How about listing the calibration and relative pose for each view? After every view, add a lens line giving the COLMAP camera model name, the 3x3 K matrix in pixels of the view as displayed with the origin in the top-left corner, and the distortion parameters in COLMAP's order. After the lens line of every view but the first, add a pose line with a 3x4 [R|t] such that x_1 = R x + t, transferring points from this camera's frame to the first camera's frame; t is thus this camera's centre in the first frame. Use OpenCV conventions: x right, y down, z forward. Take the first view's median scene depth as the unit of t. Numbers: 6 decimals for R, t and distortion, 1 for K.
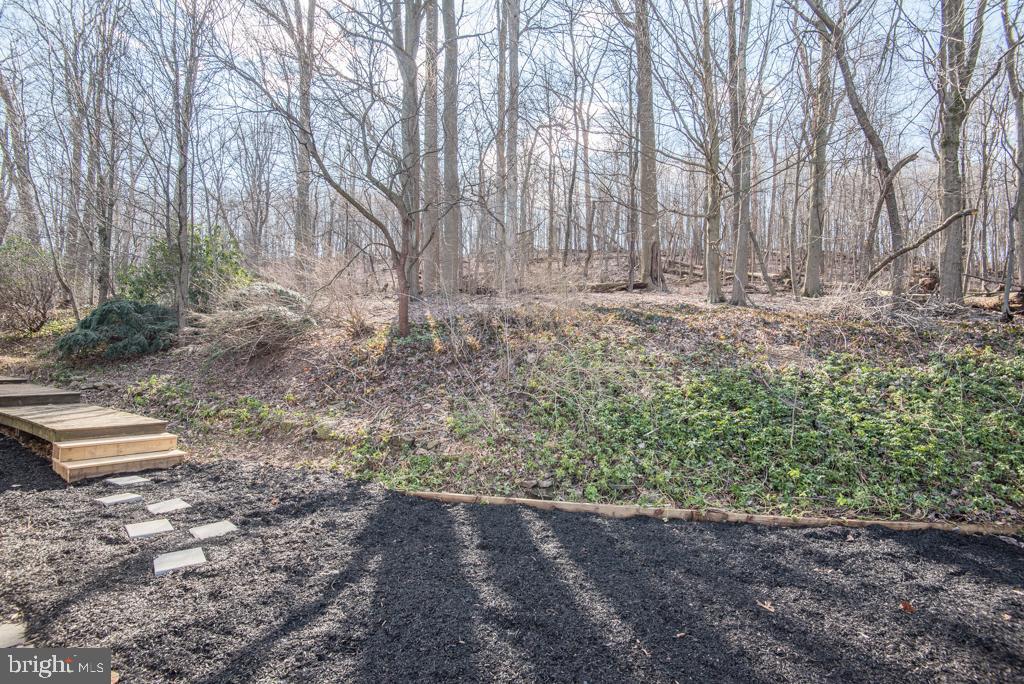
lens RADIAL K [[477.4, 0, 510.9], [0, 477.4, 340.6], [0, 0, 1]] dist [-0.029664, -0.010543]
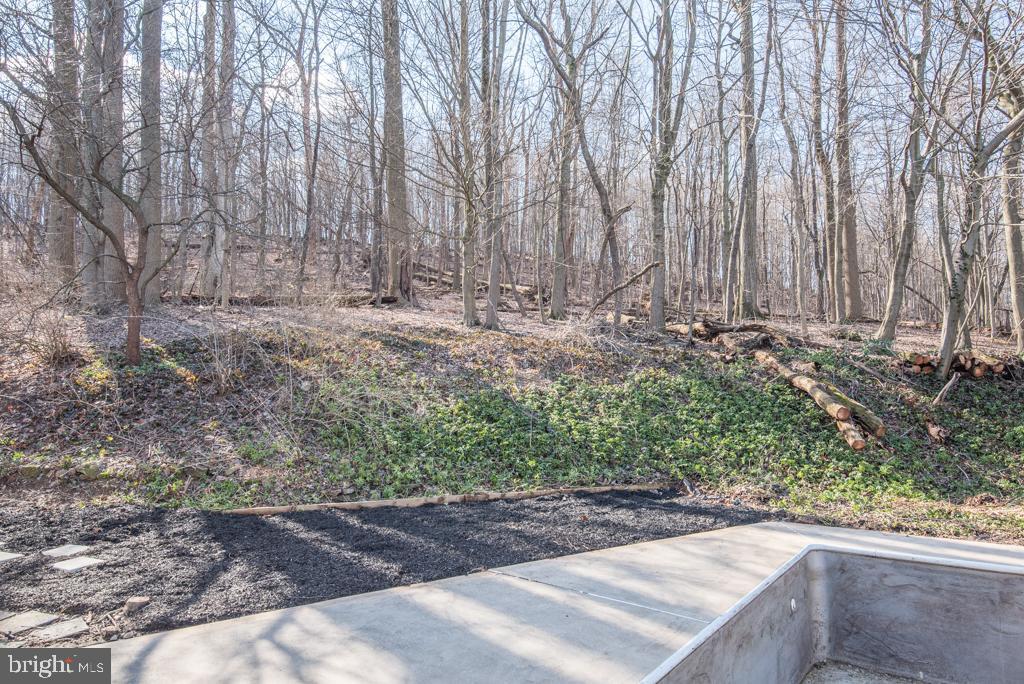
lens RADIAL K [[629.7, 0, 513.7], [0, 629.7, 342.8], [0, 0, 1]] dist [-0.000865, 0.000243]
pose [[0.884841, 0.002468, 0.465886, -0.259608], [0.009261, 0.999695, -0.022885, -0.027086], [-0.465801, 0.024564, 0.884549, -0.521986]]
